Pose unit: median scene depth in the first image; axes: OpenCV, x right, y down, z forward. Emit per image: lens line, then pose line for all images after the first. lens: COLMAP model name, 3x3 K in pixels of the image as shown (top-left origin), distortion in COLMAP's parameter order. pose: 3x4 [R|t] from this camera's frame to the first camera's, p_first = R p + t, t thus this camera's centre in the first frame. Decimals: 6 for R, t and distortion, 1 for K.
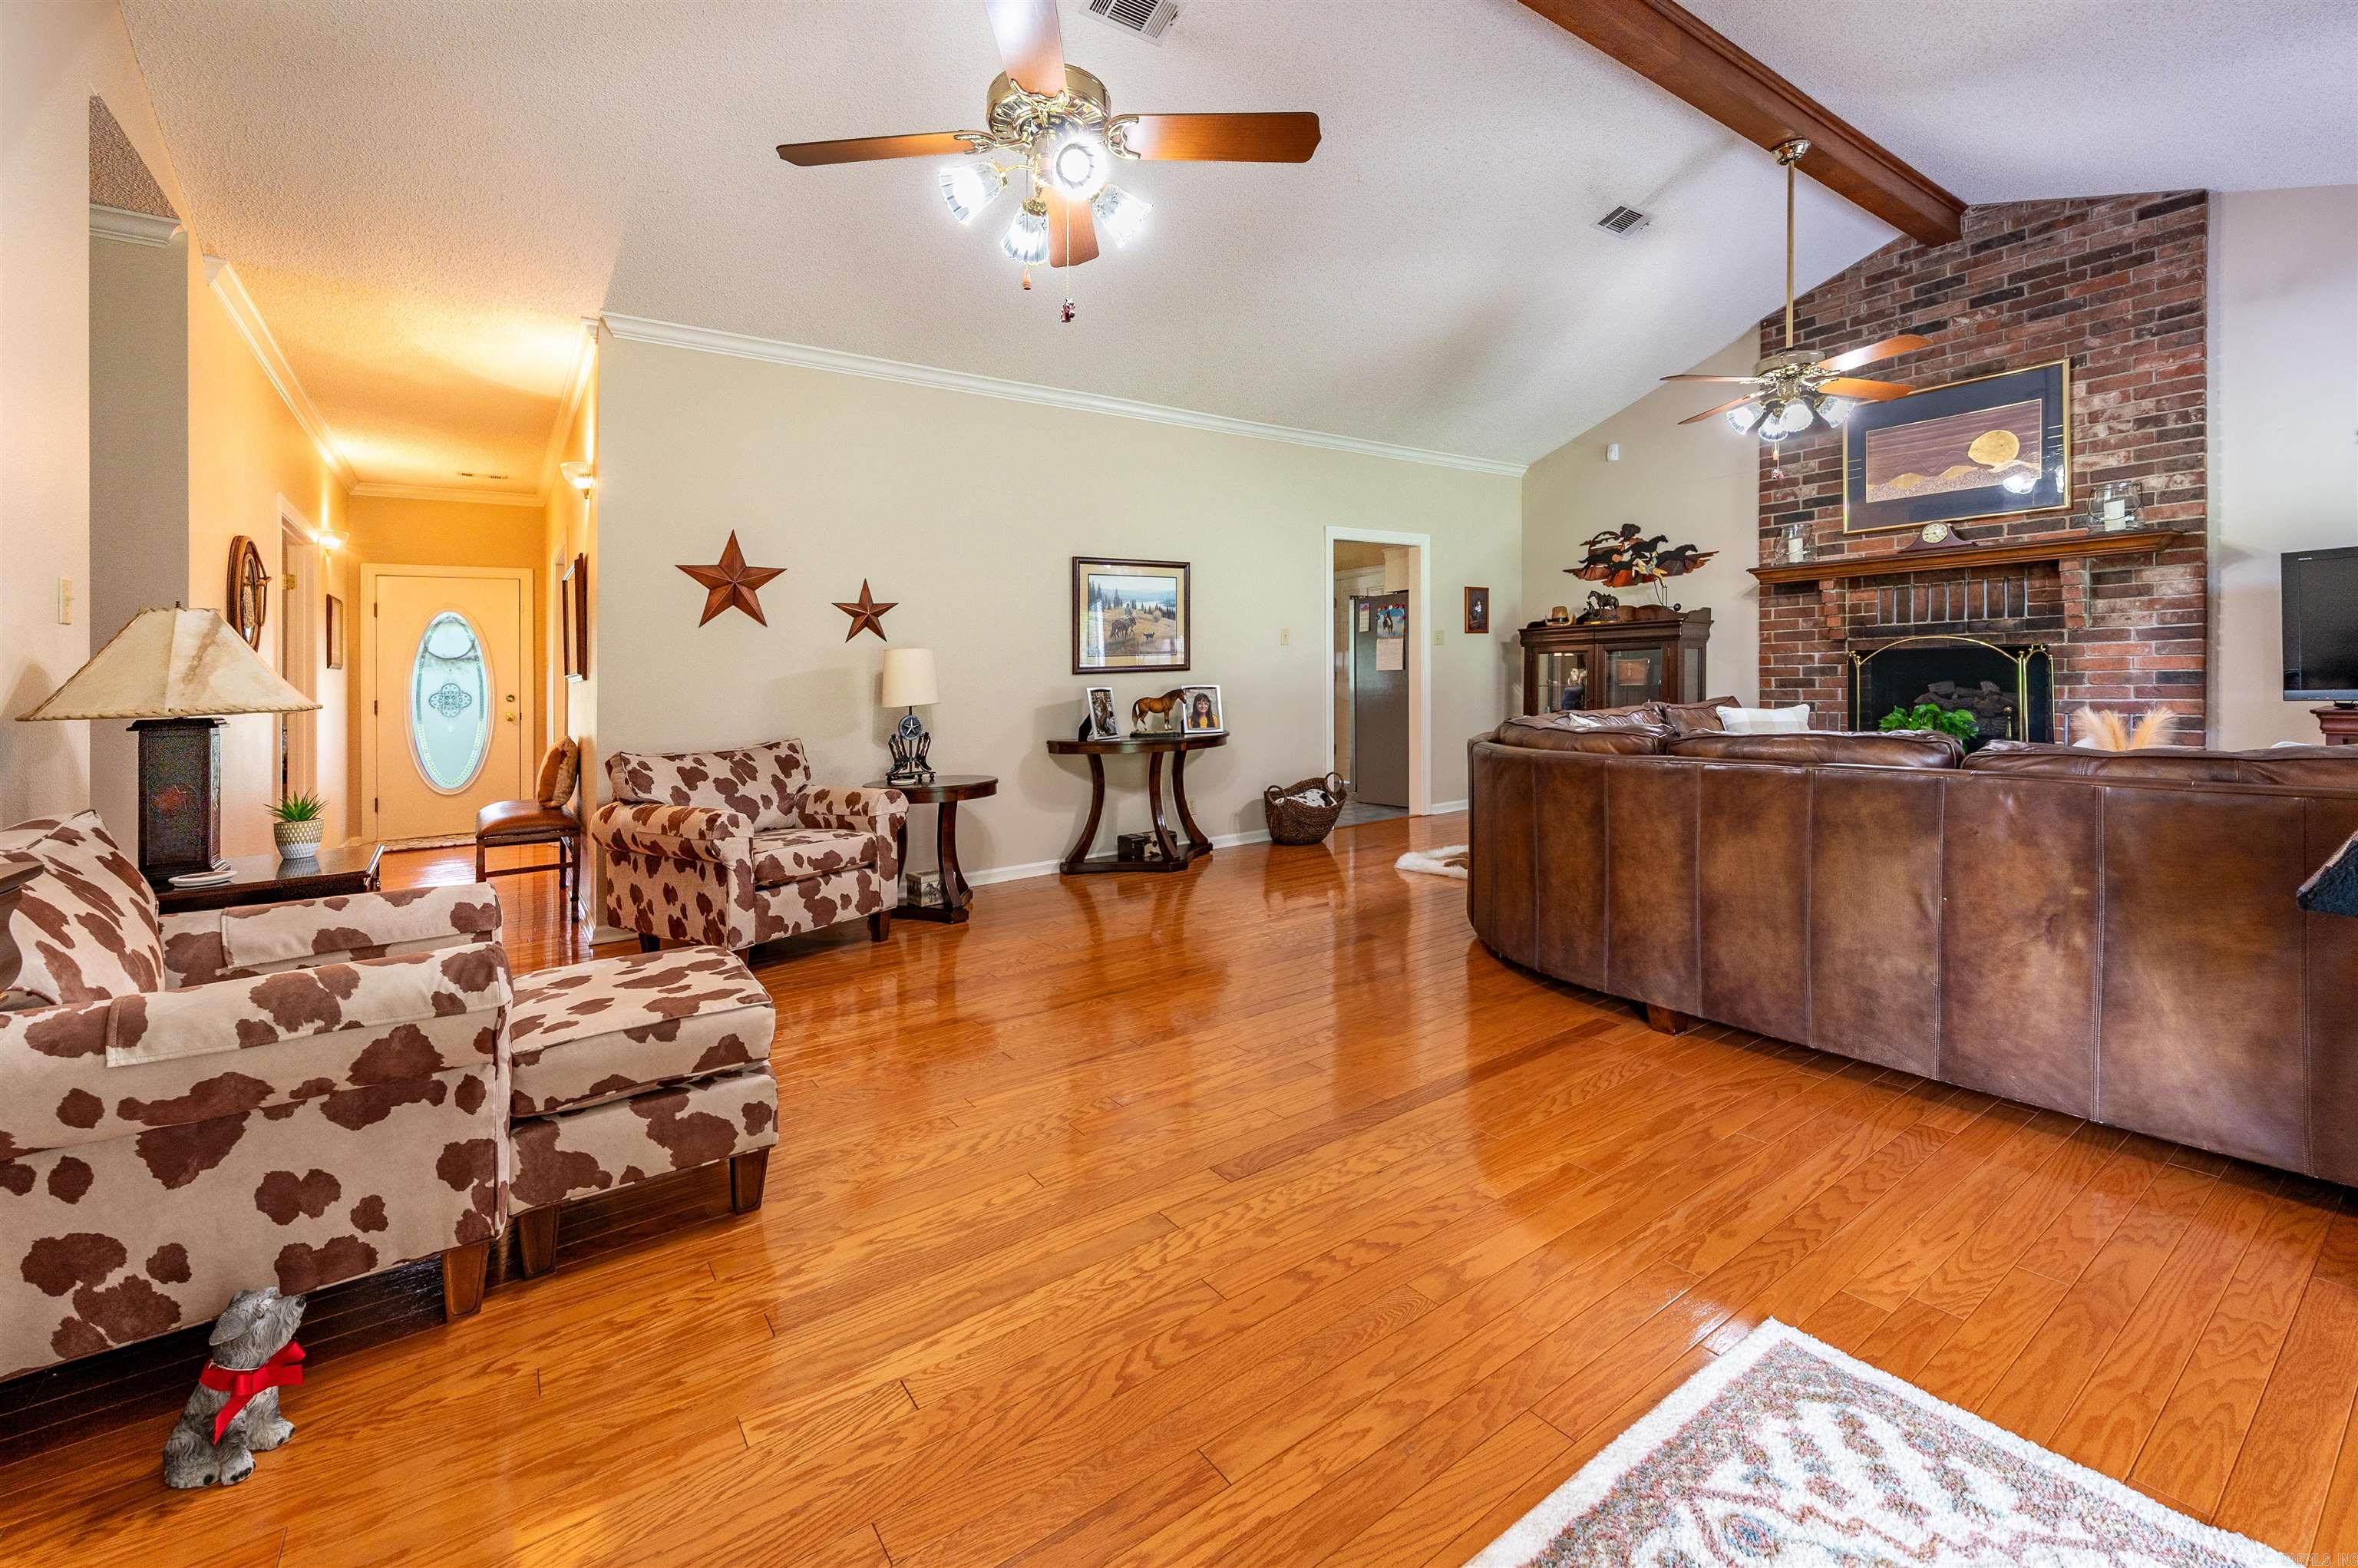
lens RADIAL K [[970.4, 0, 1166.2], [0, 970.4, 669.9], [0, 0, 1]] dist [-0.001020, -0.000215]
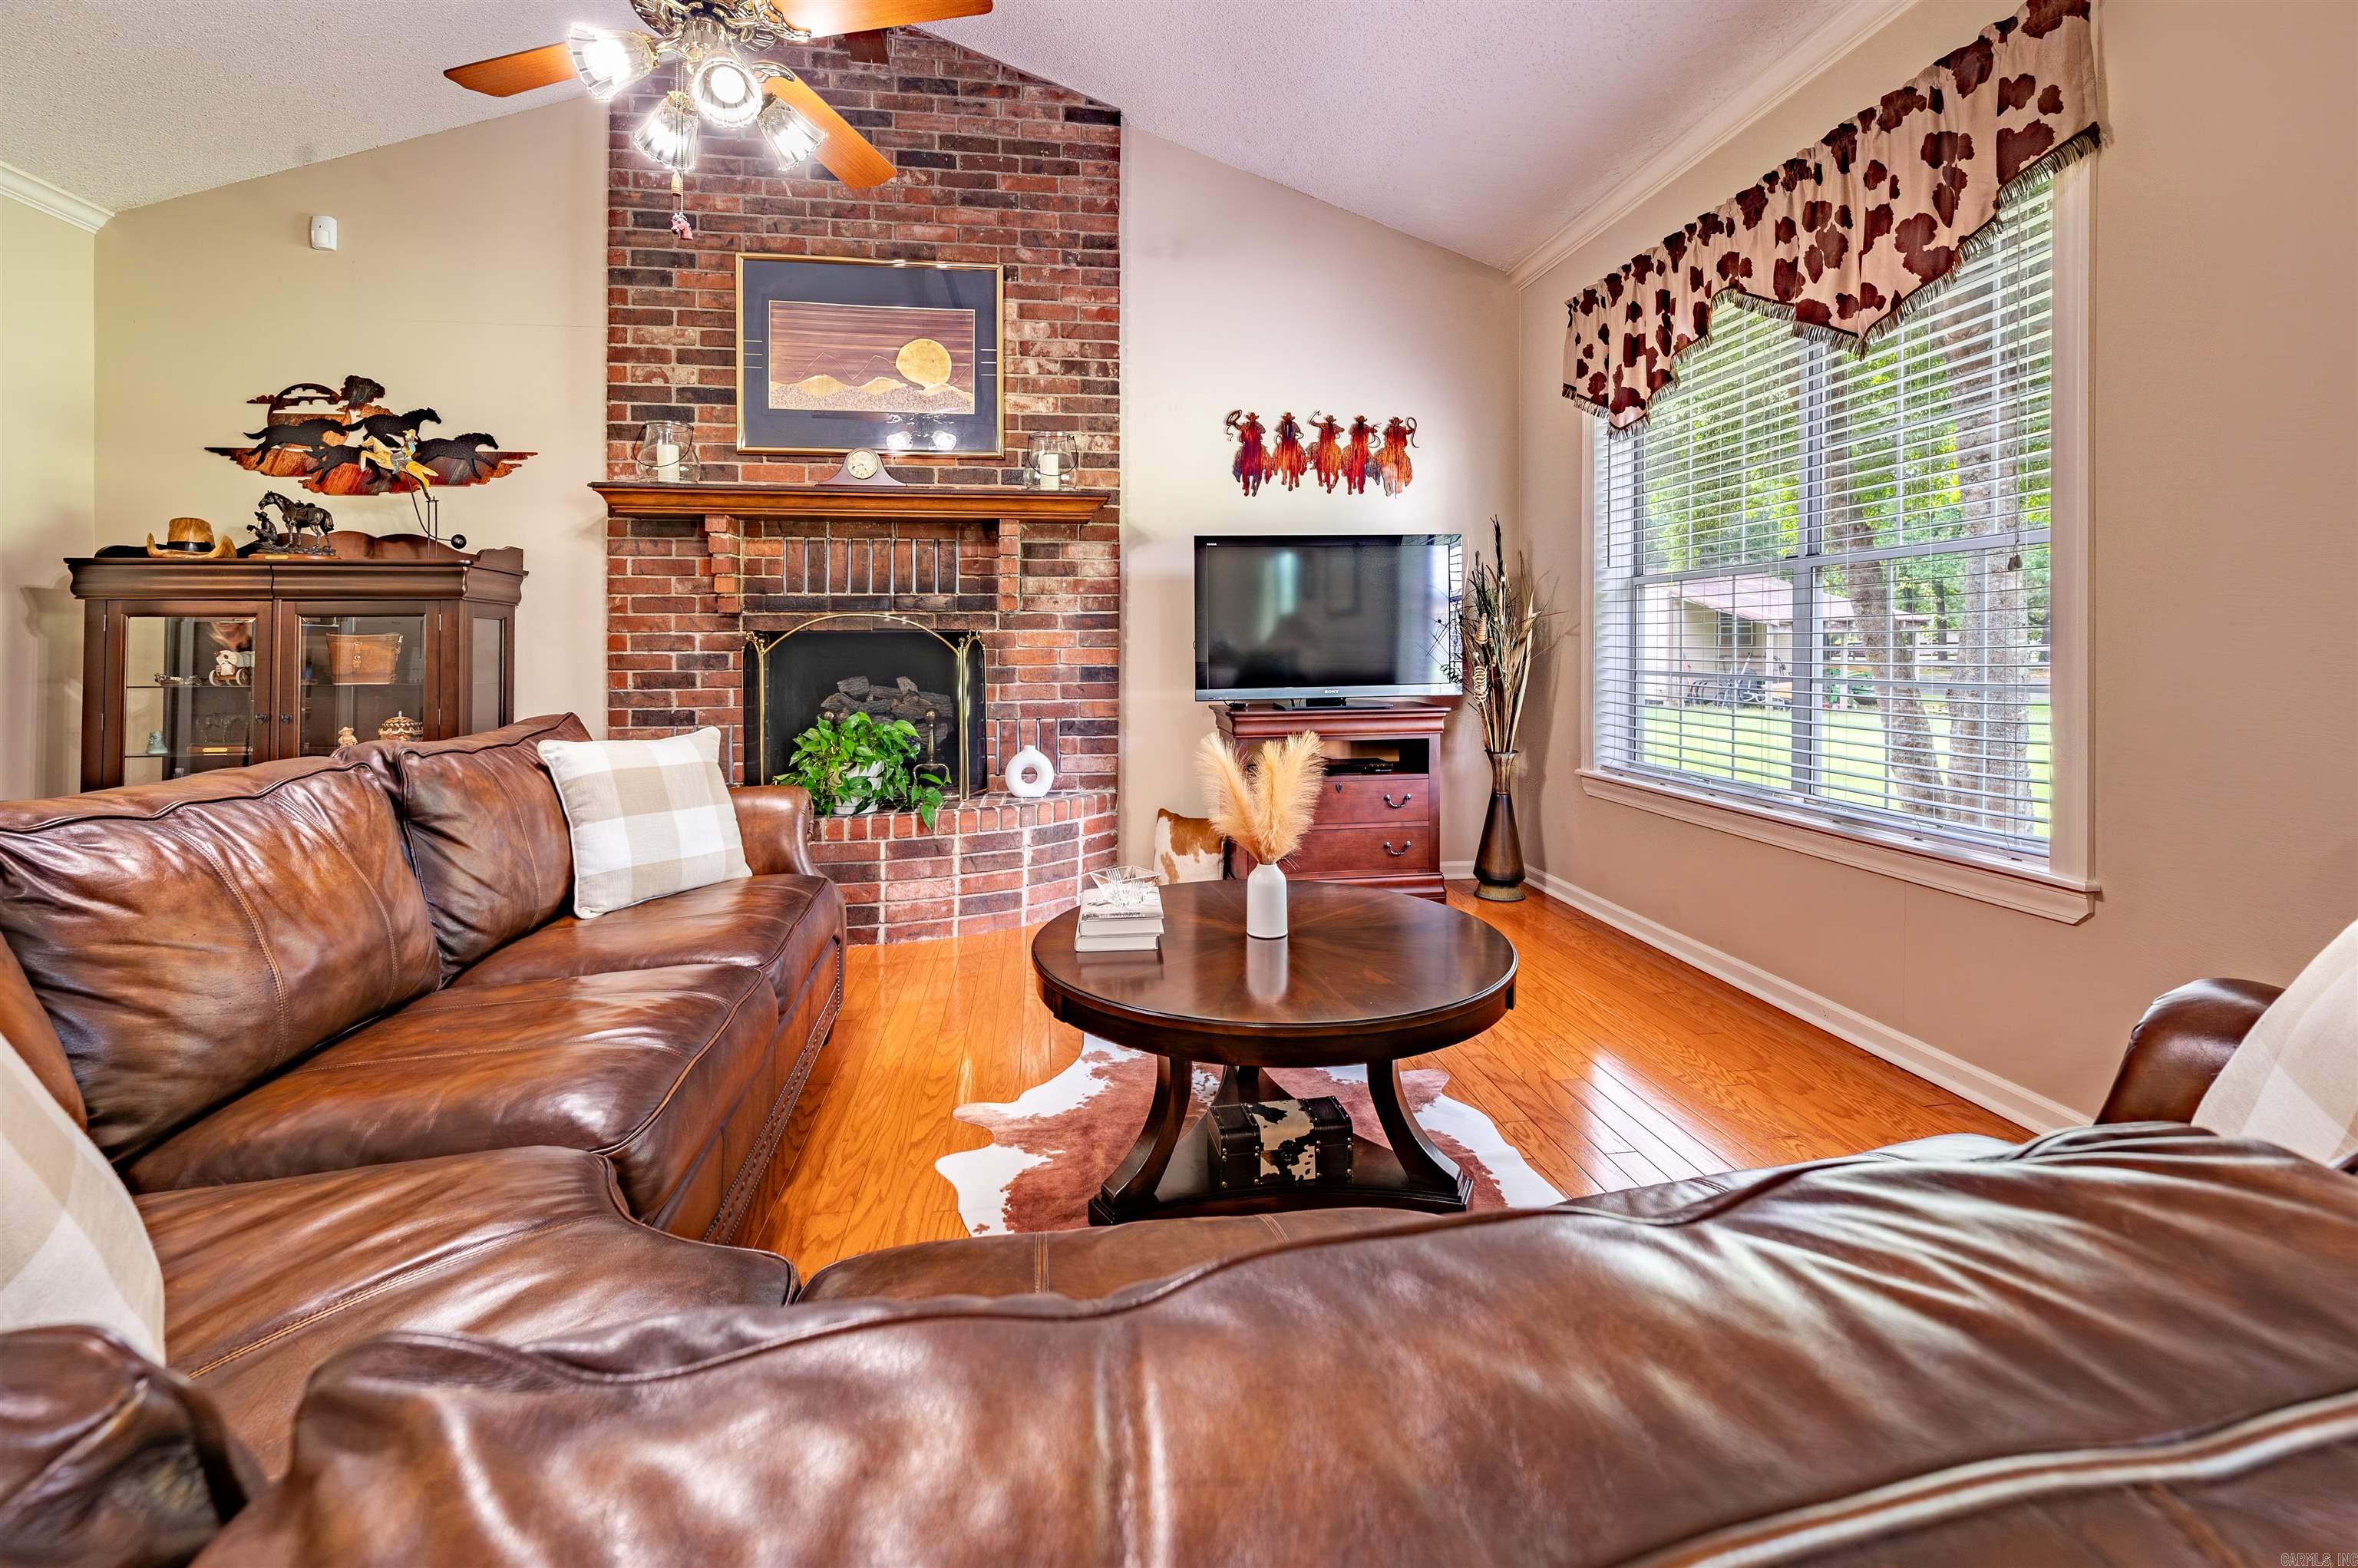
lens RADIAL K [[980.5, 0, 1169.4], [0, 980.5, 688.2], [0, 0, 1]] dist [-0.001779, -0.000311]
pose [[0.454795, -0.012860, 0.890503, 0.265391], [-0.014233, 0.999663, 0.021705, 0.000253], [-0.890483, -0.022546, 0.454459, 0.479375]]
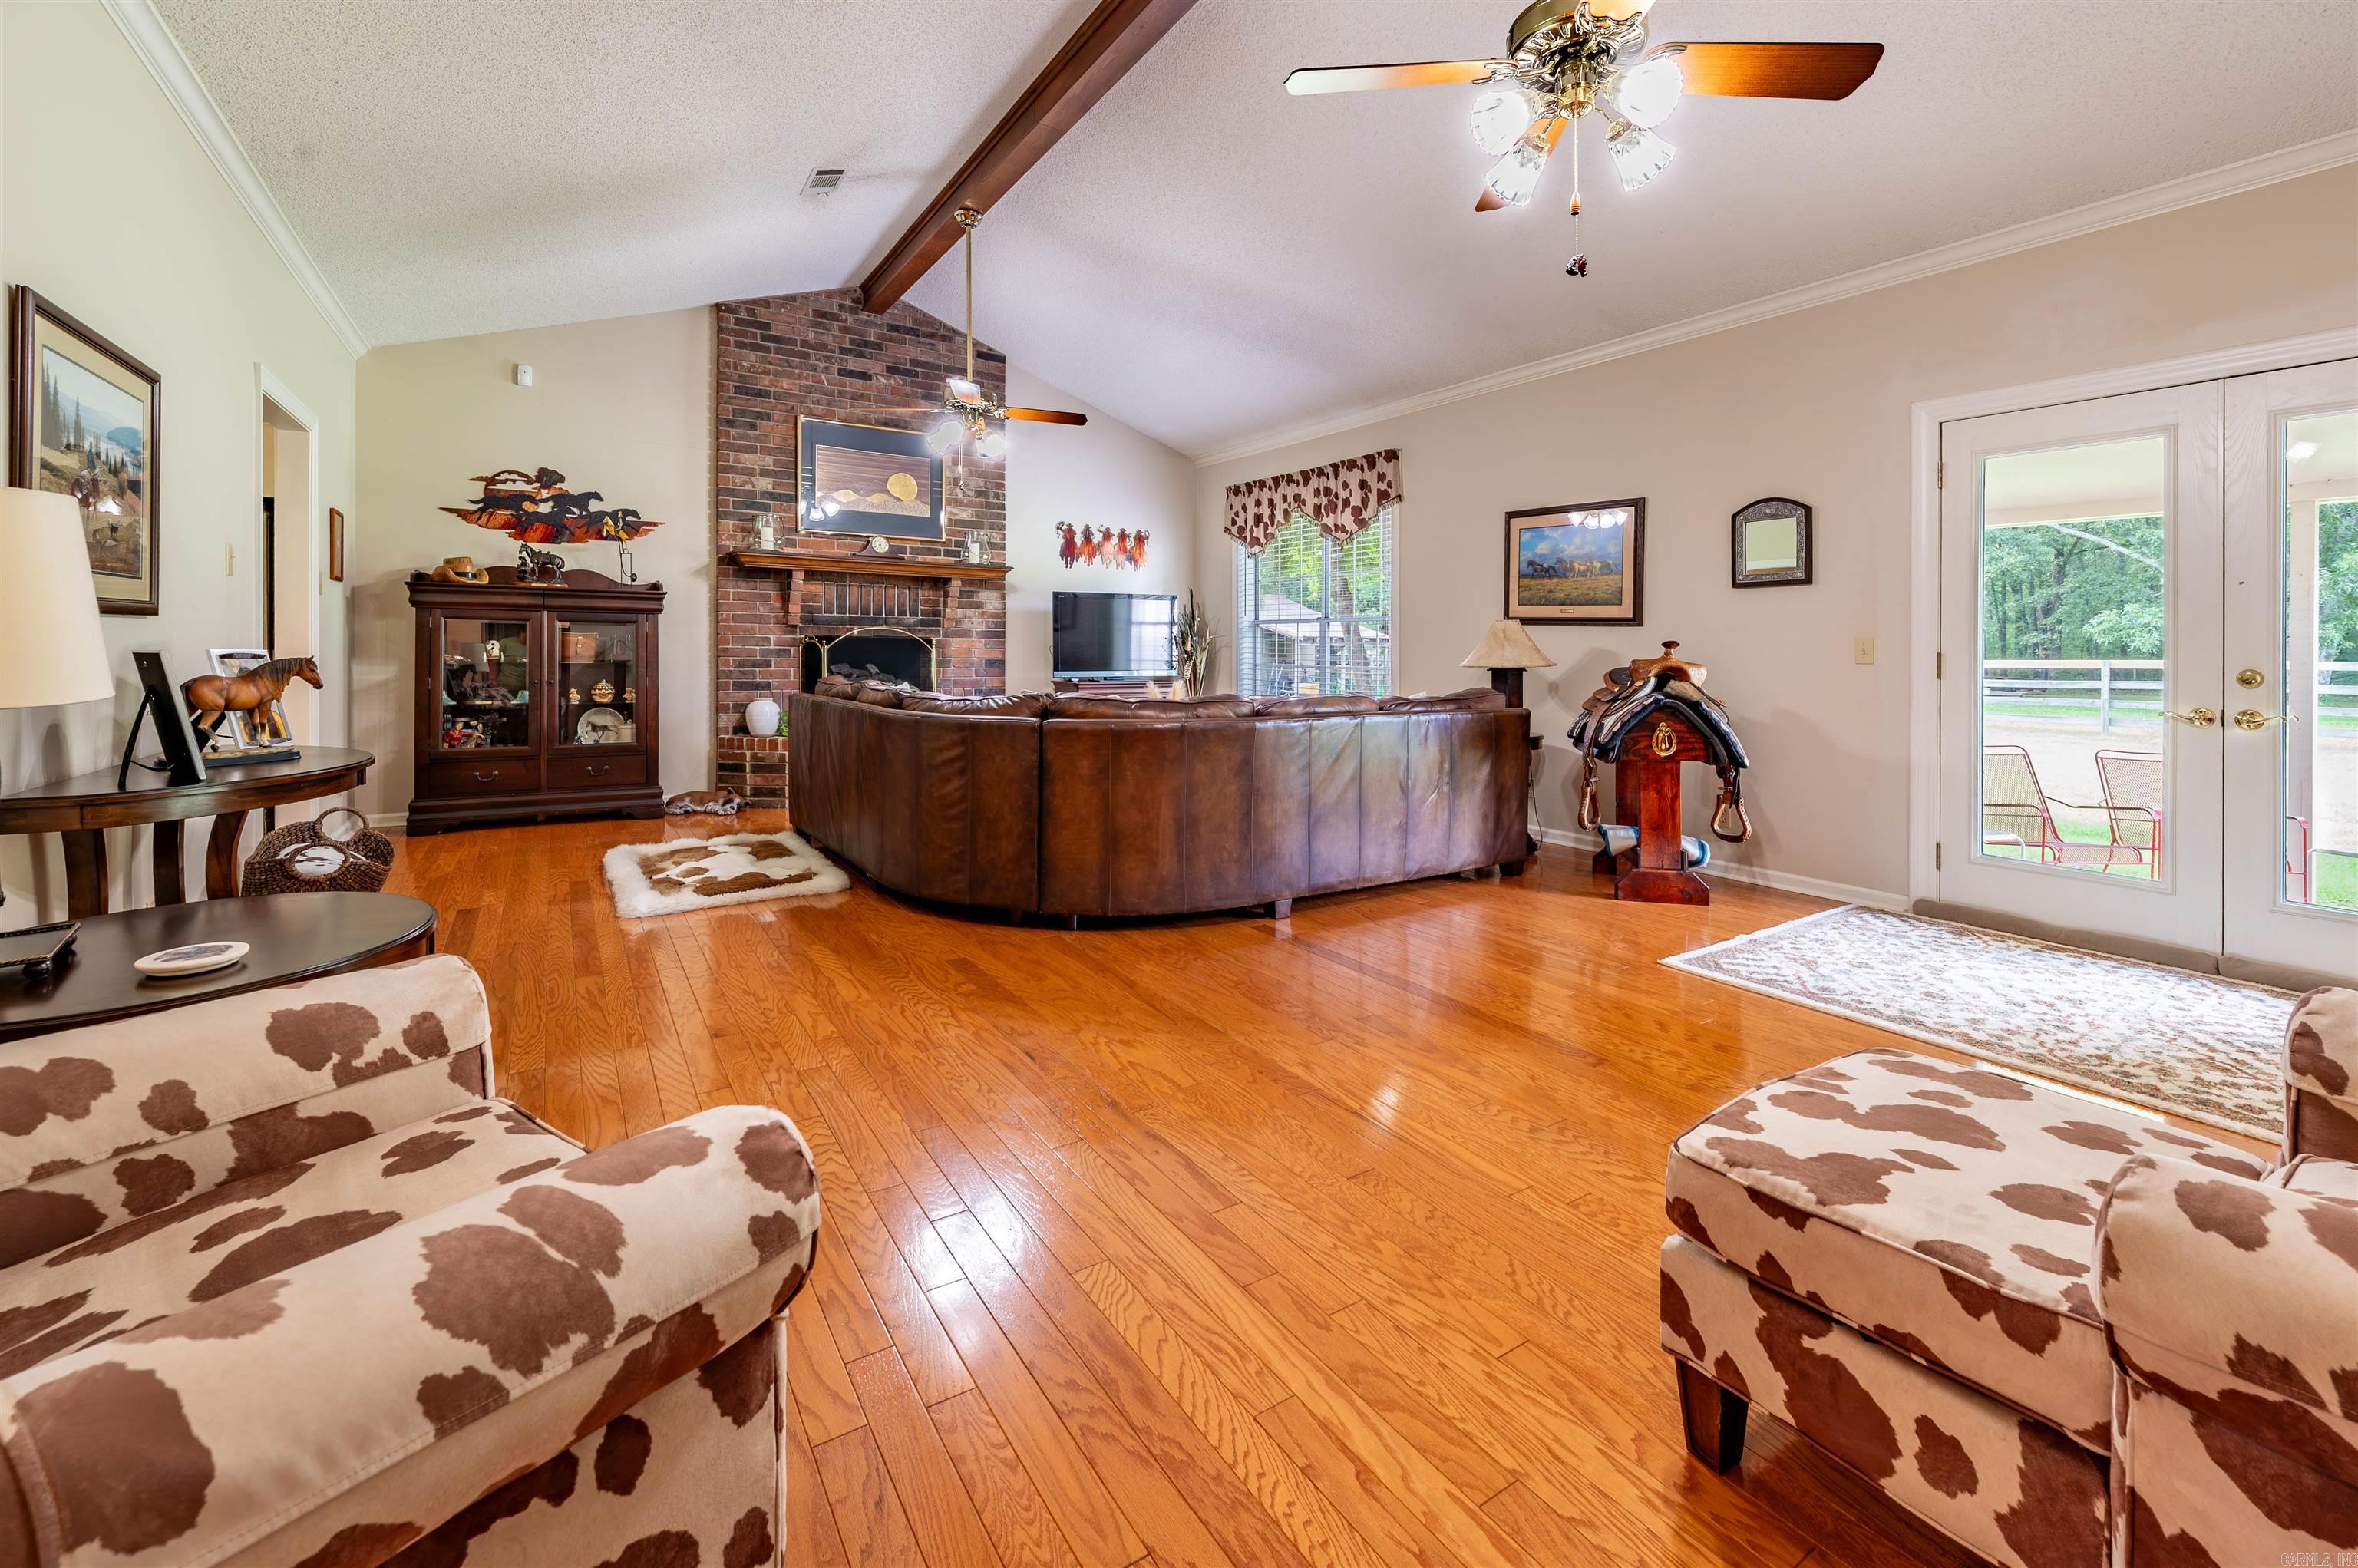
lens RADIAL K [[985.6, 0, 1178.1], [0, 985.6, 653.0], [0, 0, 1]] dist [0.001966, 0.000195]
pose [[0.040021, 0.025452, 0.998875, -0.445984], [-0.023155, 0.999431, -0.024538, 0.019628], [-0.998931, -0.022147, 0.040587, 0.557942]]
